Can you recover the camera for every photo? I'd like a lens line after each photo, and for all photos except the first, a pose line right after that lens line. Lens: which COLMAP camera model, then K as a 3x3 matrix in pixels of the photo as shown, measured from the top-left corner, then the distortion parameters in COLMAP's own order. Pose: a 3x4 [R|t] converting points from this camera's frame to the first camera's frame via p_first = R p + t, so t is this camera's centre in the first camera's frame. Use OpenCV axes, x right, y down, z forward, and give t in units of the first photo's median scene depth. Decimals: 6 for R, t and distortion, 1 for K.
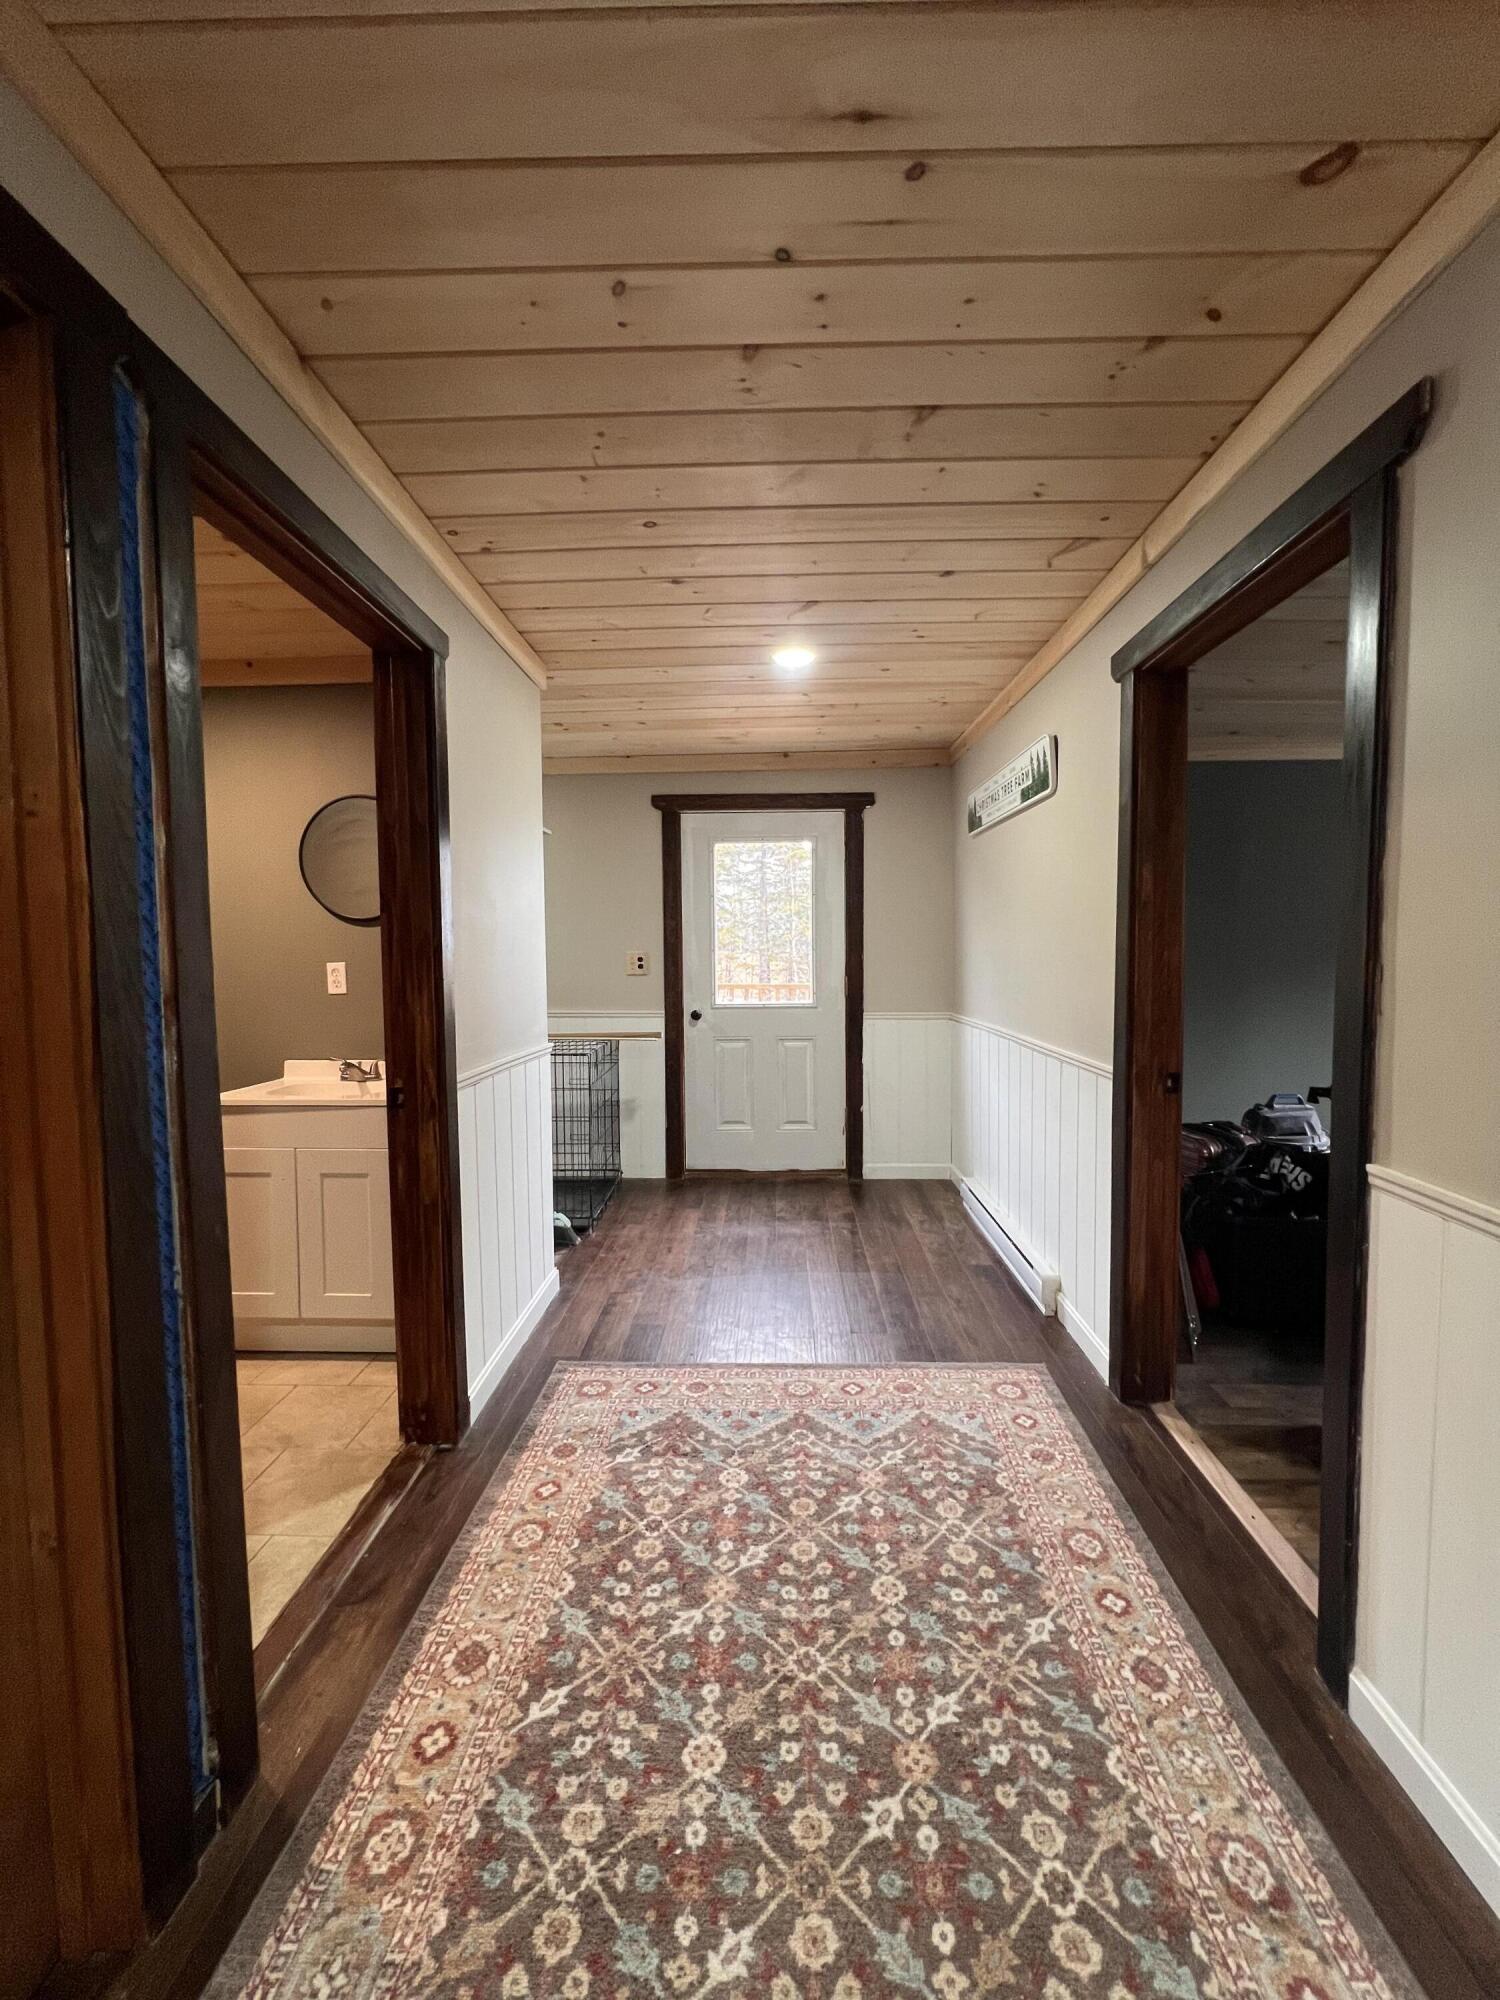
lens RADIAL K [[810.1, 0, 746.4], [0, 810.1, 999.9], [0, 0, 1]] dist [0.002060, 0.000278]
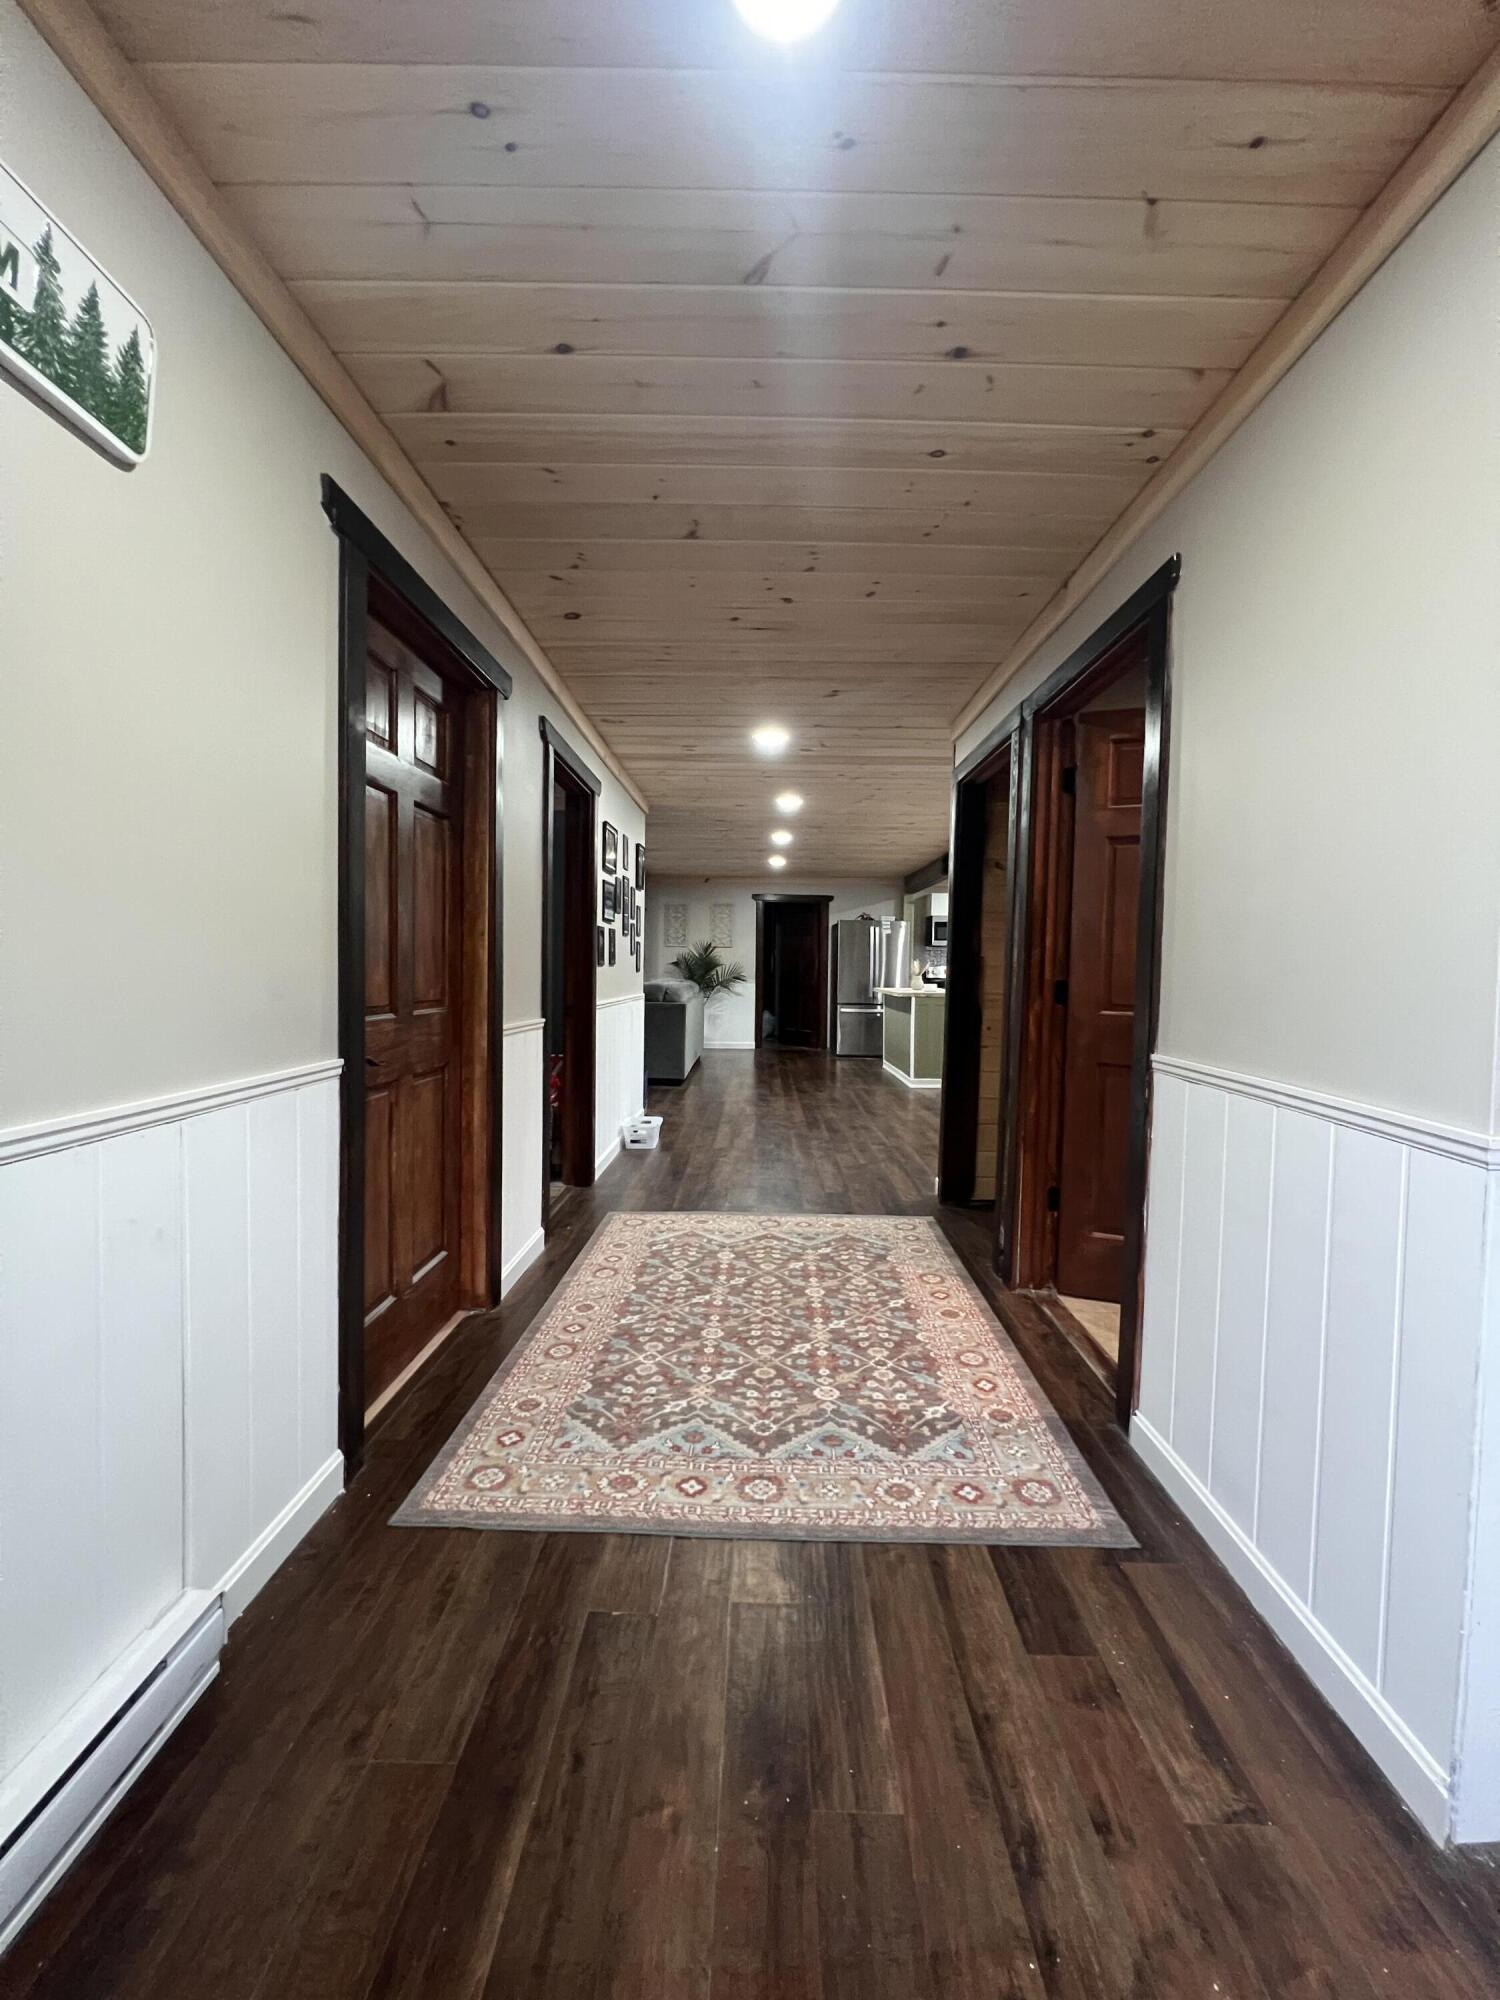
lens RADIAL K [[810.1, 0, 752.9], [0, 810.1, 1000.4], [0, 0, 1]] dist [0.002060, 0.000278]
pose [[-0.999707, -0.008273, -0.022743, 0.125040], [-0.010574, 0.994624, 0.103009, -0.060900], [0.021769, 0.103219, -0.994420, 2.238778]]
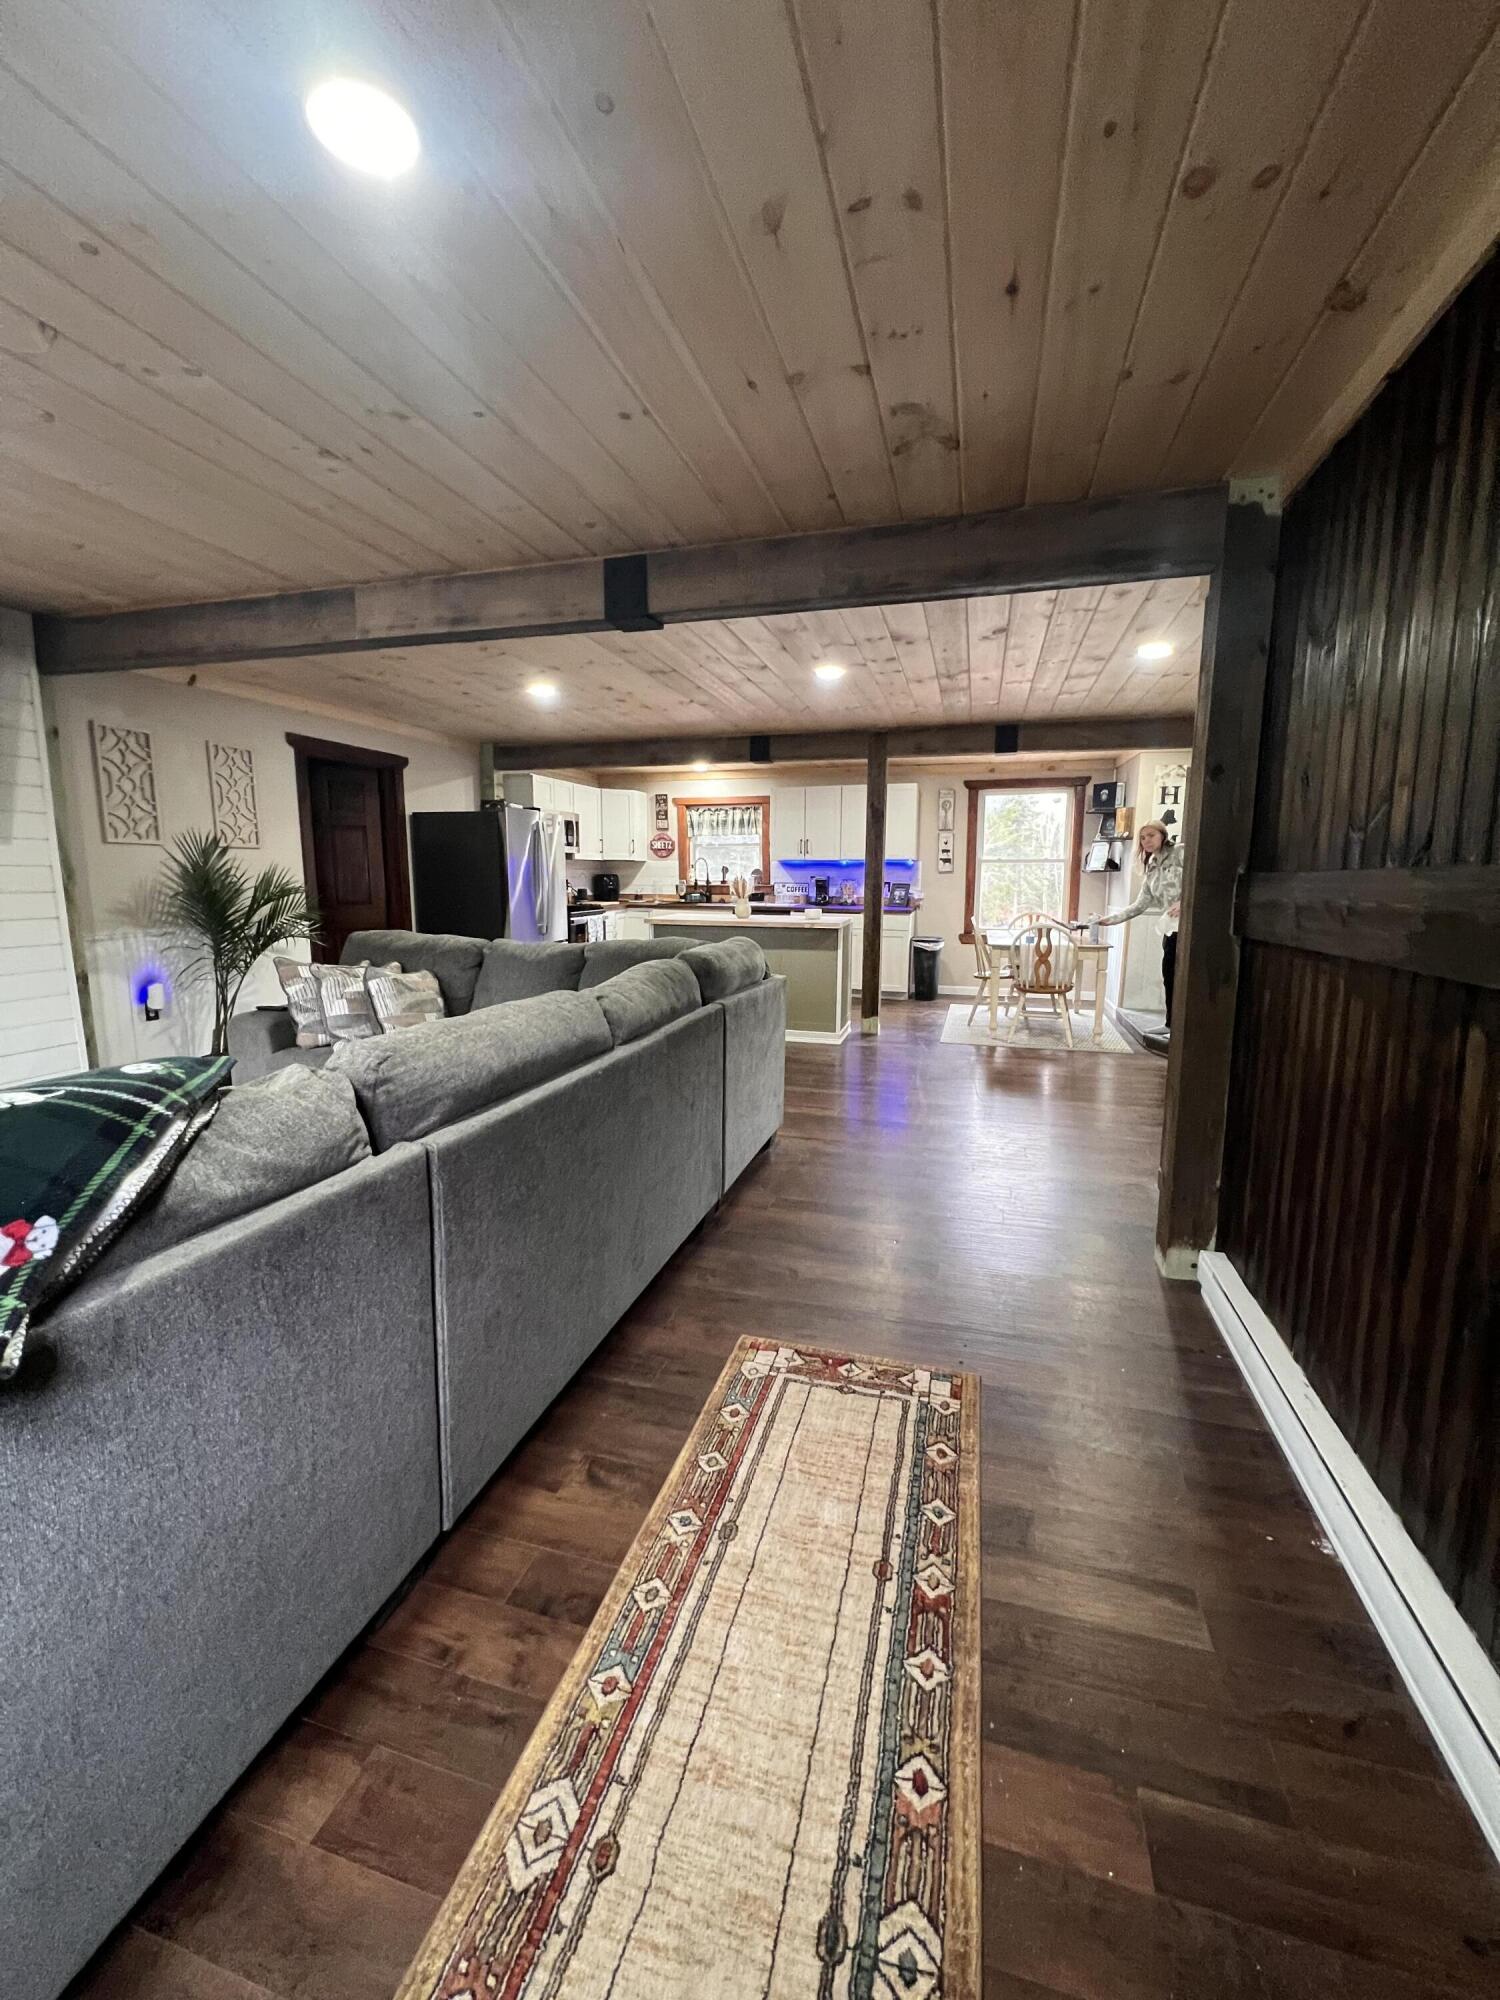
lens RADIAL K [[810.1, 0, 747.5], [0, 810.1, 994.5], [0, 0, 1]] dist [0.002060, 0.000278]
pose [[-0.244025, 0.144578, -0.958931, 2.533063], [-0.059072, 0.984772, 0.163506, 0.119857], [0.967968, 0.096545, -0.231769, -1.687676]]
